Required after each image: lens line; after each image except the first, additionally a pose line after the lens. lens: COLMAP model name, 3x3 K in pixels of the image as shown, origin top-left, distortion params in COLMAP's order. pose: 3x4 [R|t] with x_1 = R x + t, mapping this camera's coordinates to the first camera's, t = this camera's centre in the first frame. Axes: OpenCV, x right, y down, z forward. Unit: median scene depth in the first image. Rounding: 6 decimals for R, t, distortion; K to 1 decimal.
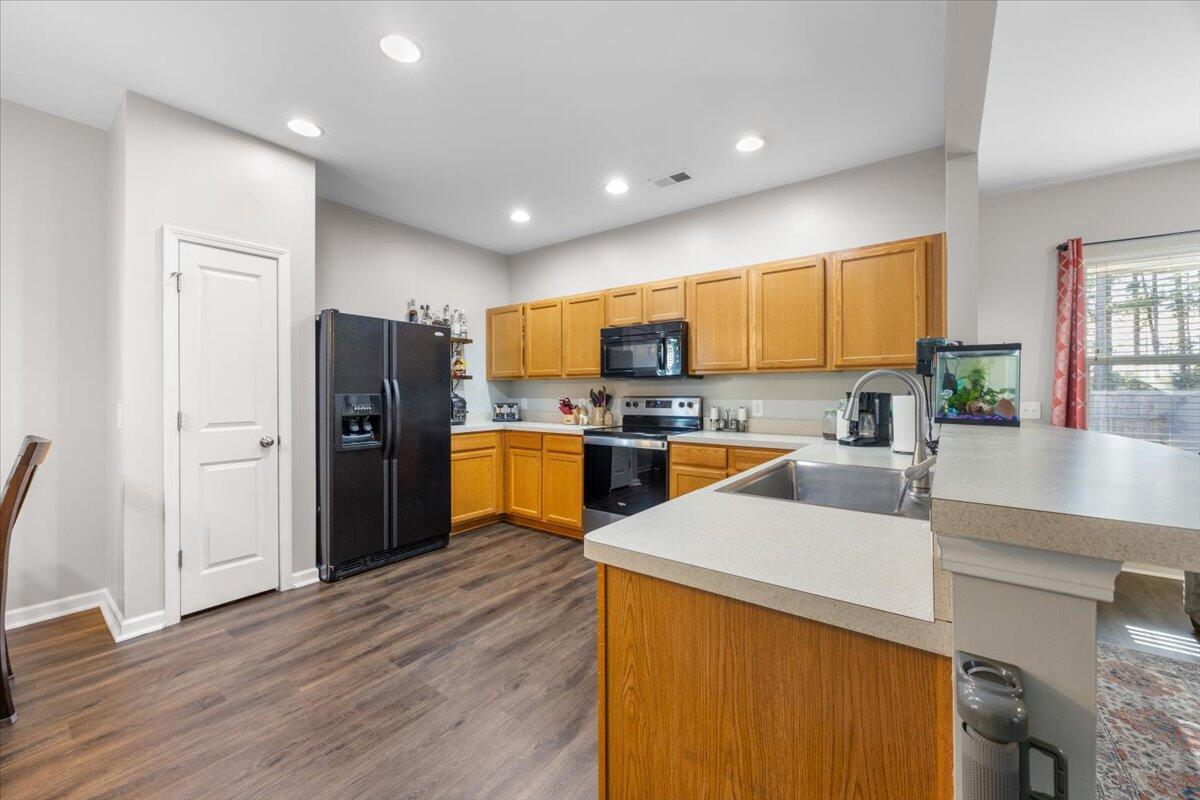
lens RADIAL K [[457.4, 0, 600.0], [0, 457.4, 400.0], [0, 0, 1]] dist [-0.000089, -0.000052]
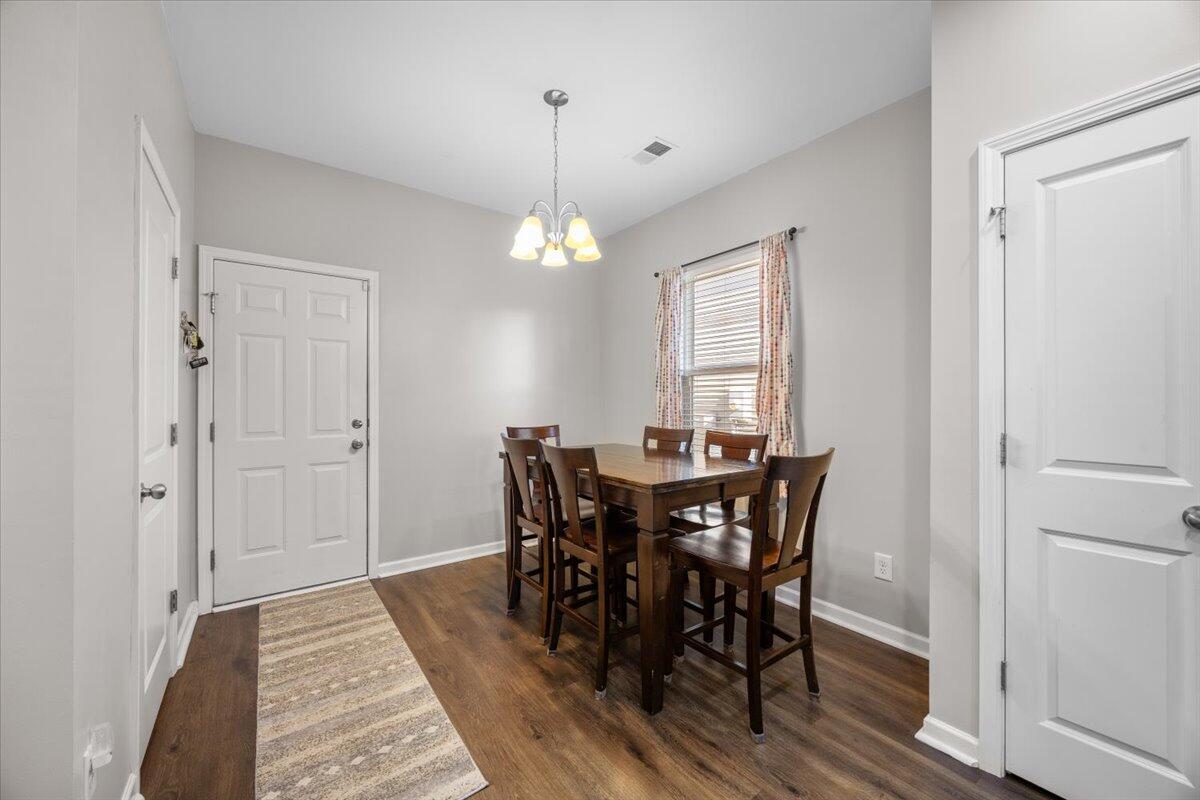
lens RADIAL K [[457.4, 0, 600.0], [0, 457.4, 400.0], [0, 0, 1]] dist [-0.000089, -0.000052]
pose [[-0.279831, -0.004173, -0.960040, -0.182206], [-0.021536, 0.999766, 0.001932, -0.009765], [0.959808, 0.021216, -0.279856, 0.658044]]
